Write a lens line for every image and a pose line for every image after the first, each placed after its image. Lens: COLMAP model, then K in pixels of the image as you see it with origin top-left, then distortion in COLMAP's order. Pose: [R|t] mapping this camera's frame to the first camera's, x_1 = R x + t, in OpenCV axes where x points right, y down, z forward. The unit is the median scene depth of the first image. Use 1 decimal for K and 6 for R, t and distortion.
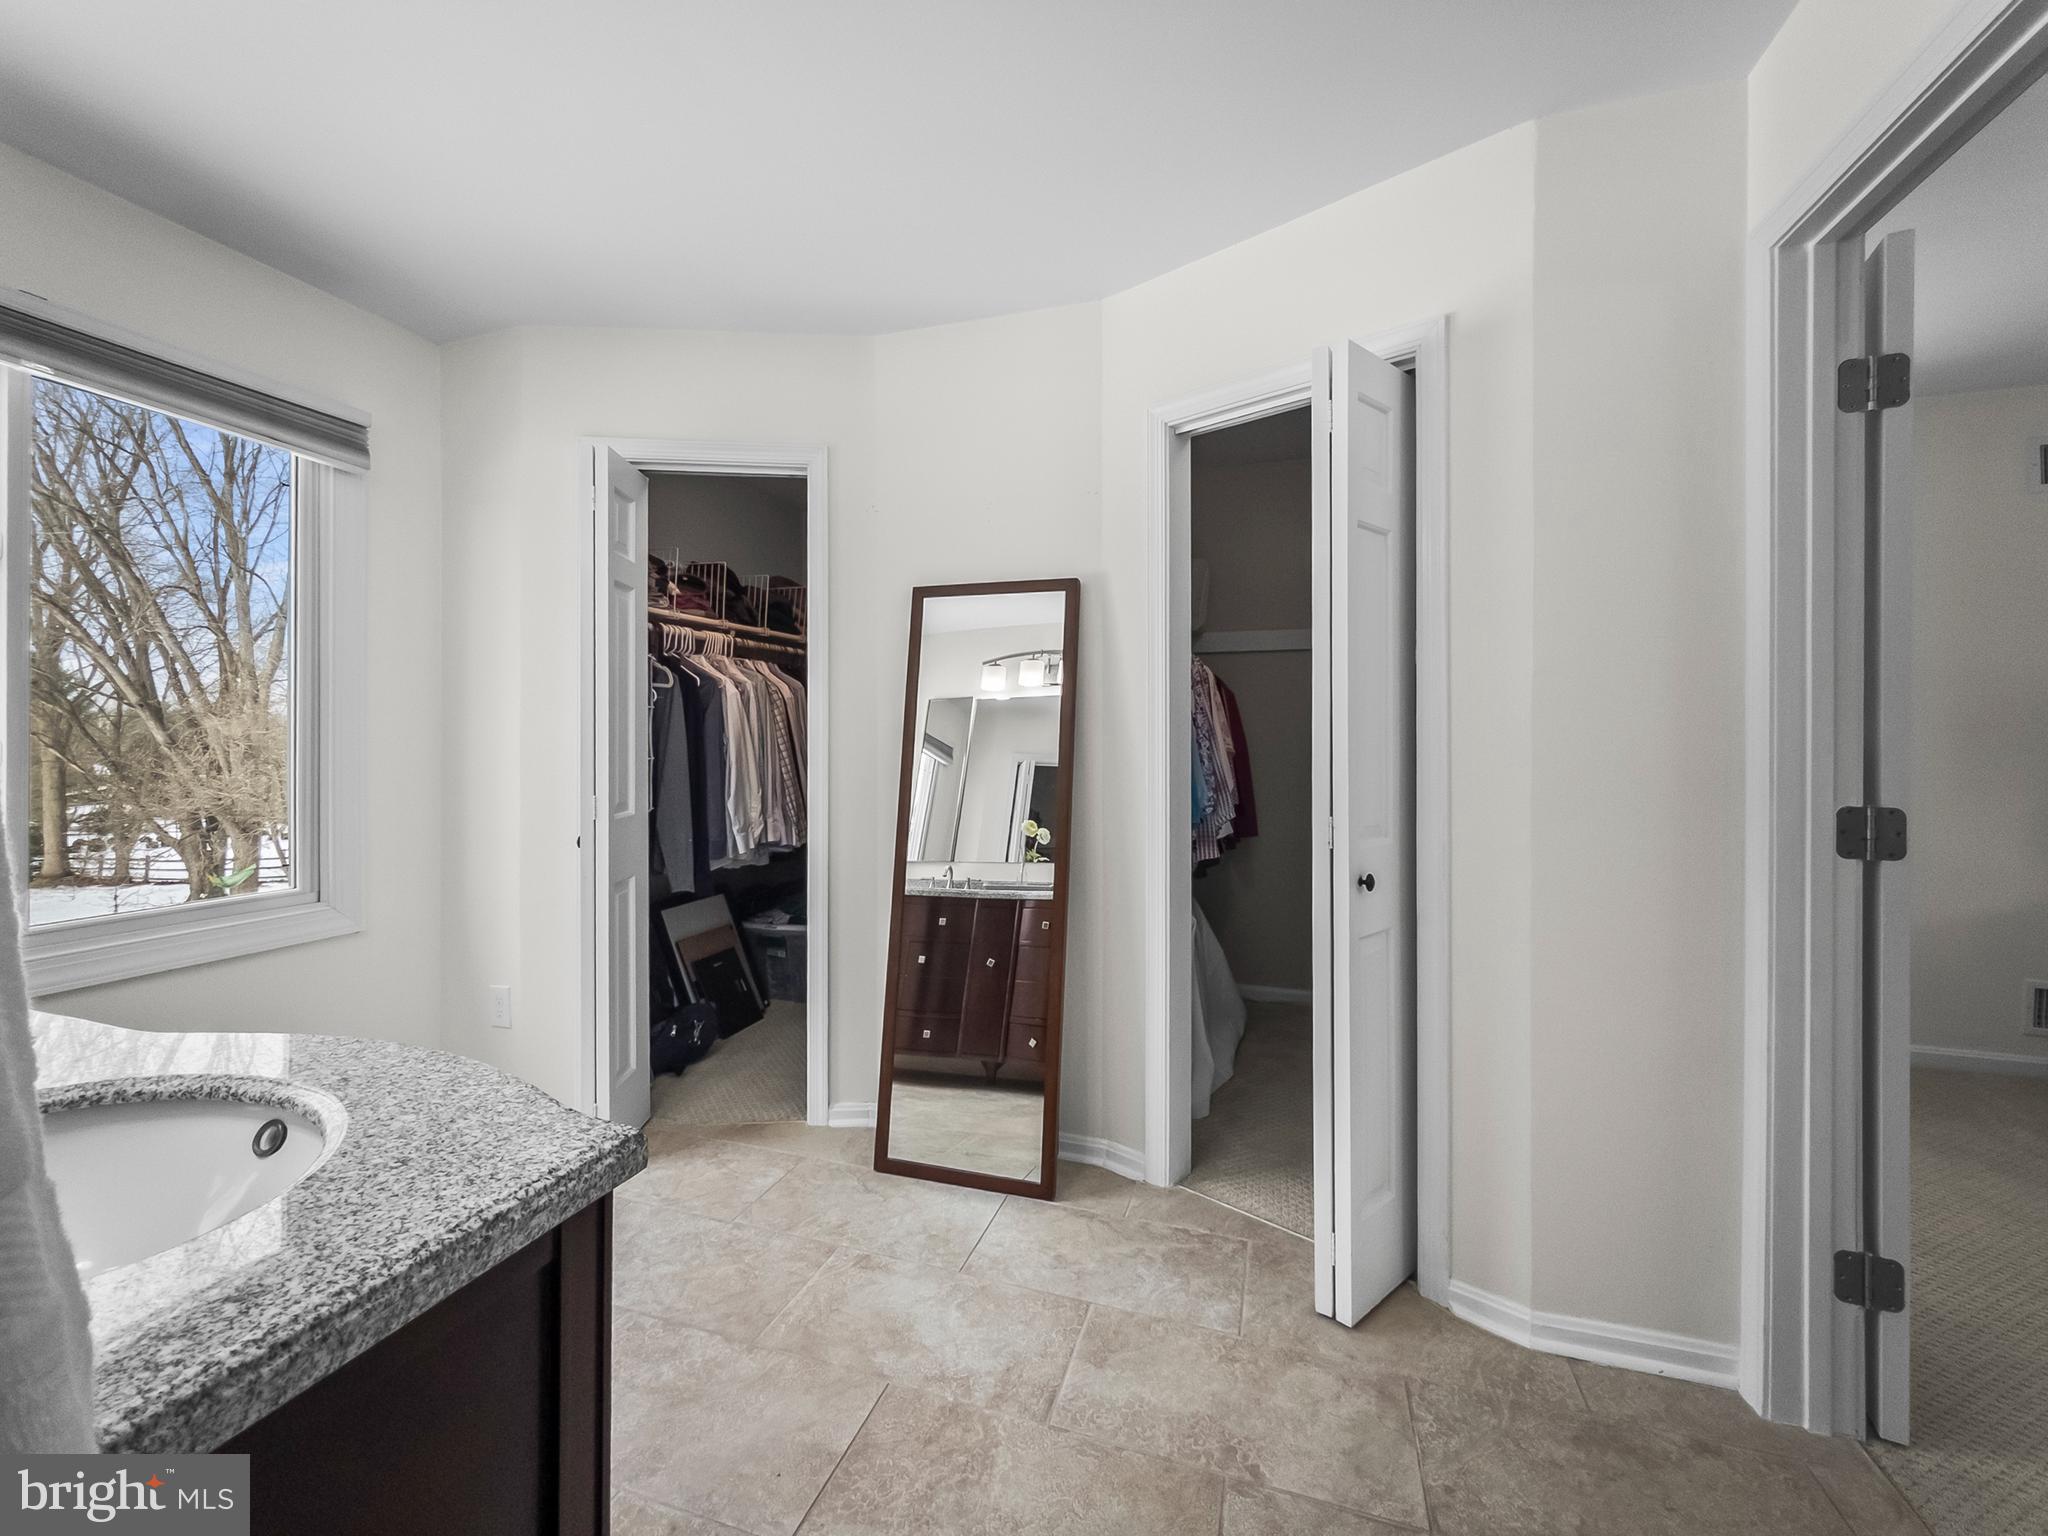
lens RADIAL K [[831.6, 0, 1016.6], [0, 831.6, 753.5], [0, 0, 1]] dist [0.006853, -0.000214]
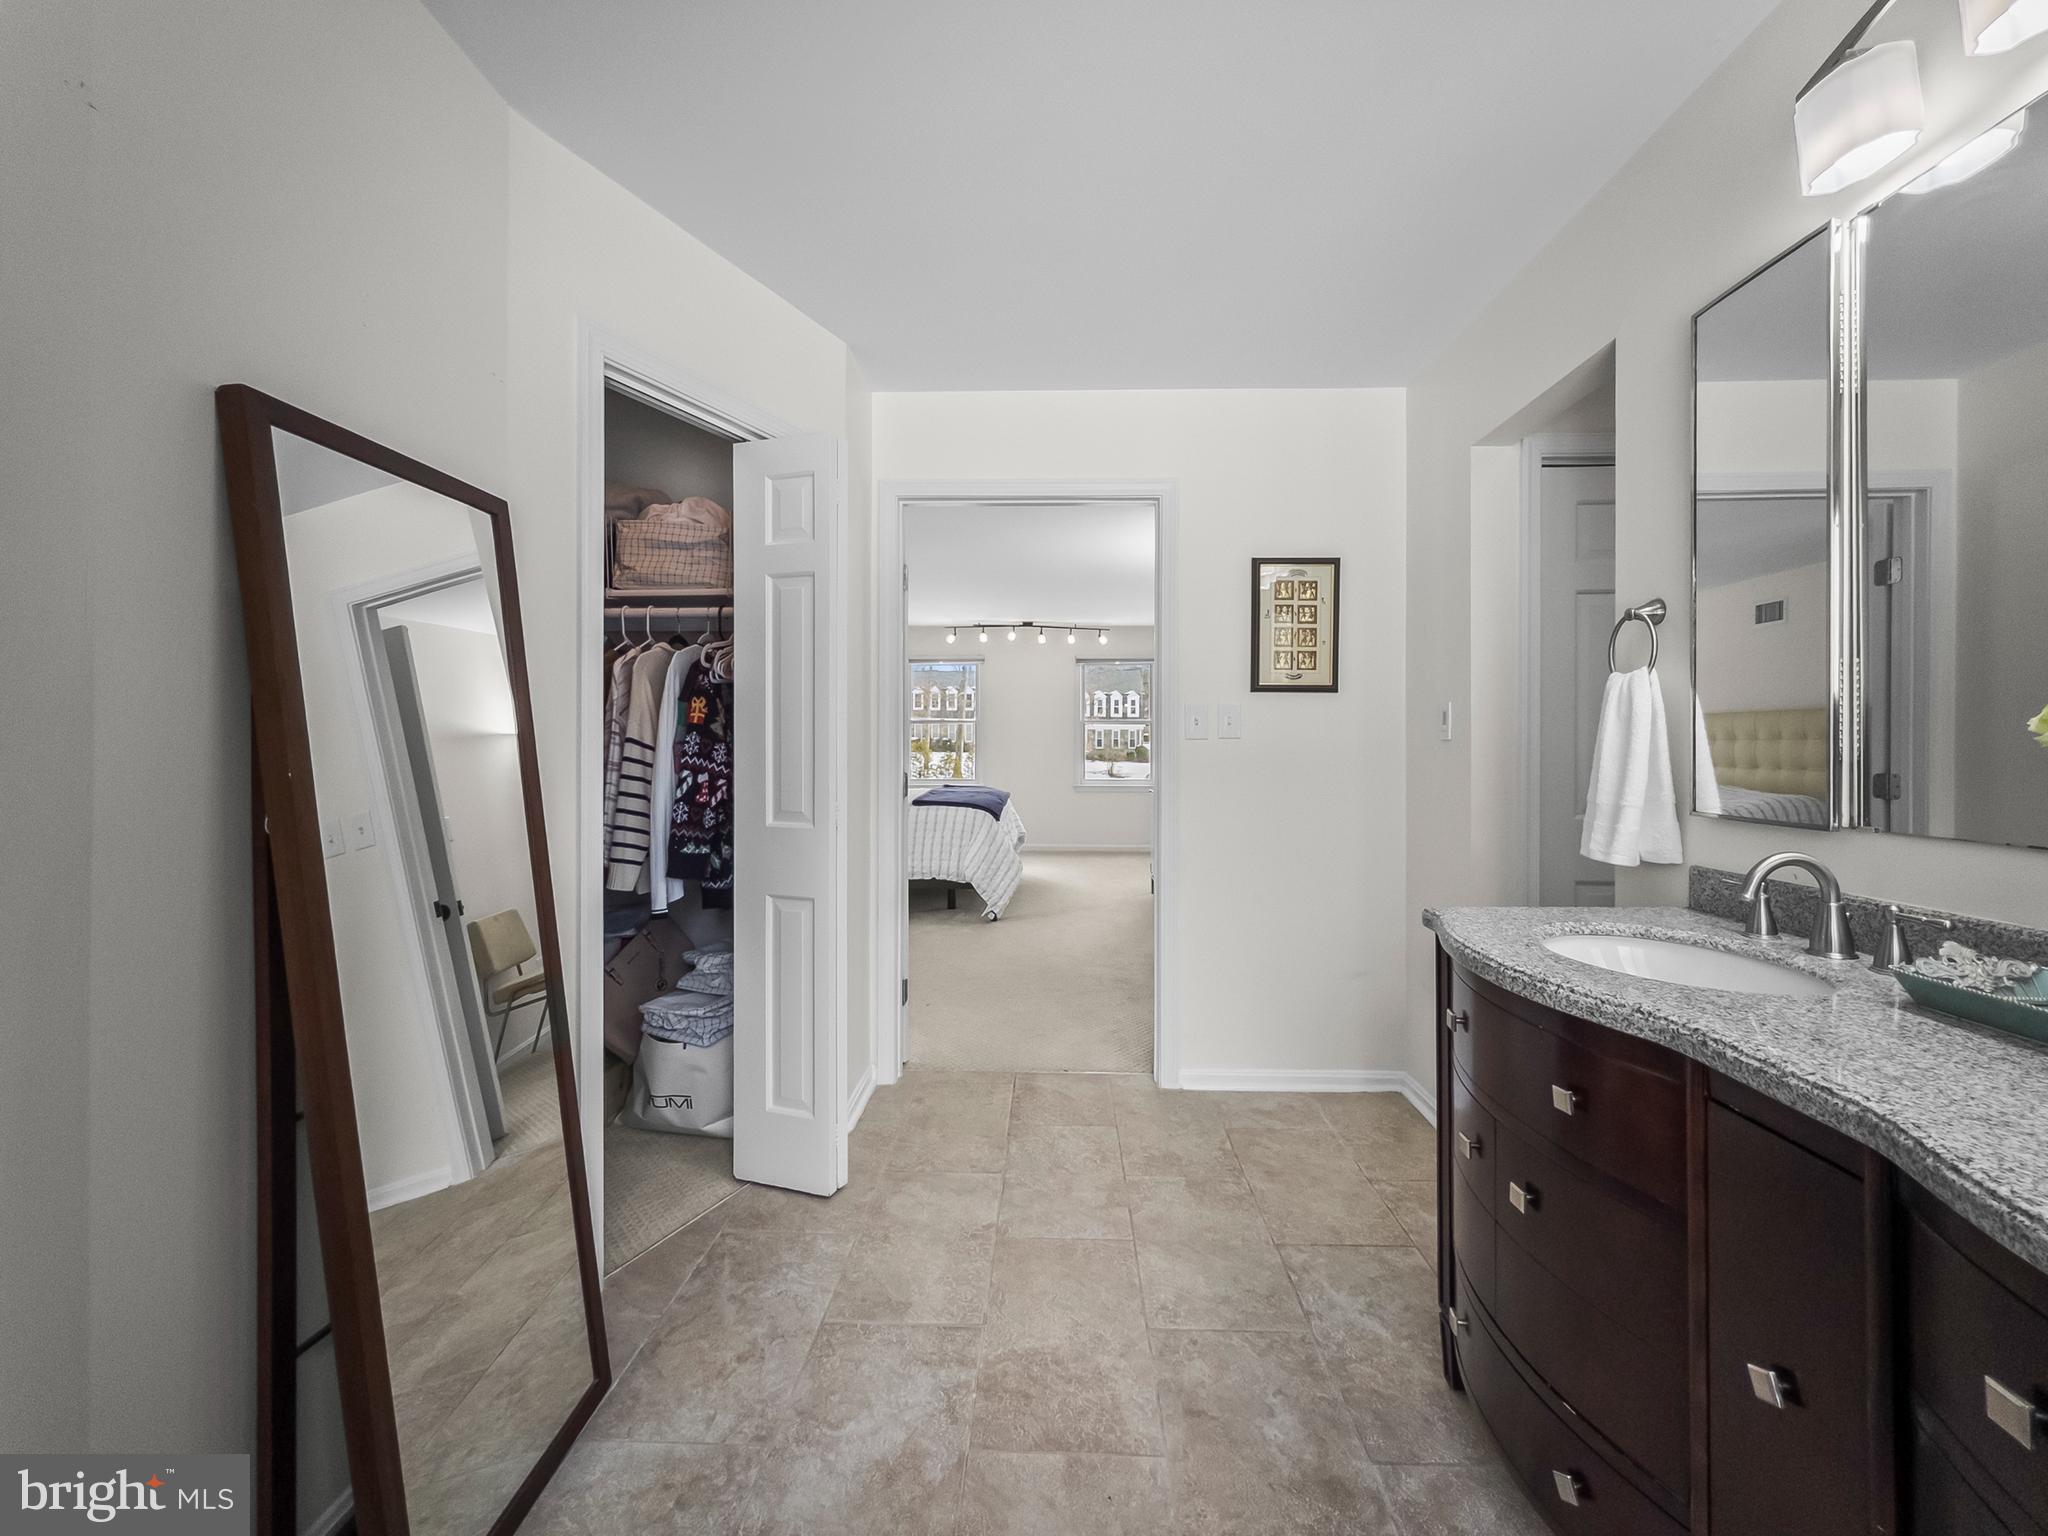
lens RADIAL K [[831.6, 0, 1025.1], [0, 831.6, 749.1], [0, 0, 1]] dist [0.006853, -0.000214]
pose [[-0.283531, -0.008882, 0.958922, -1.066762], [0.008385, 0.999896, 0.011740, -0.026141], [-0.958926, 0.011370, -0.283427, 1.221232]]
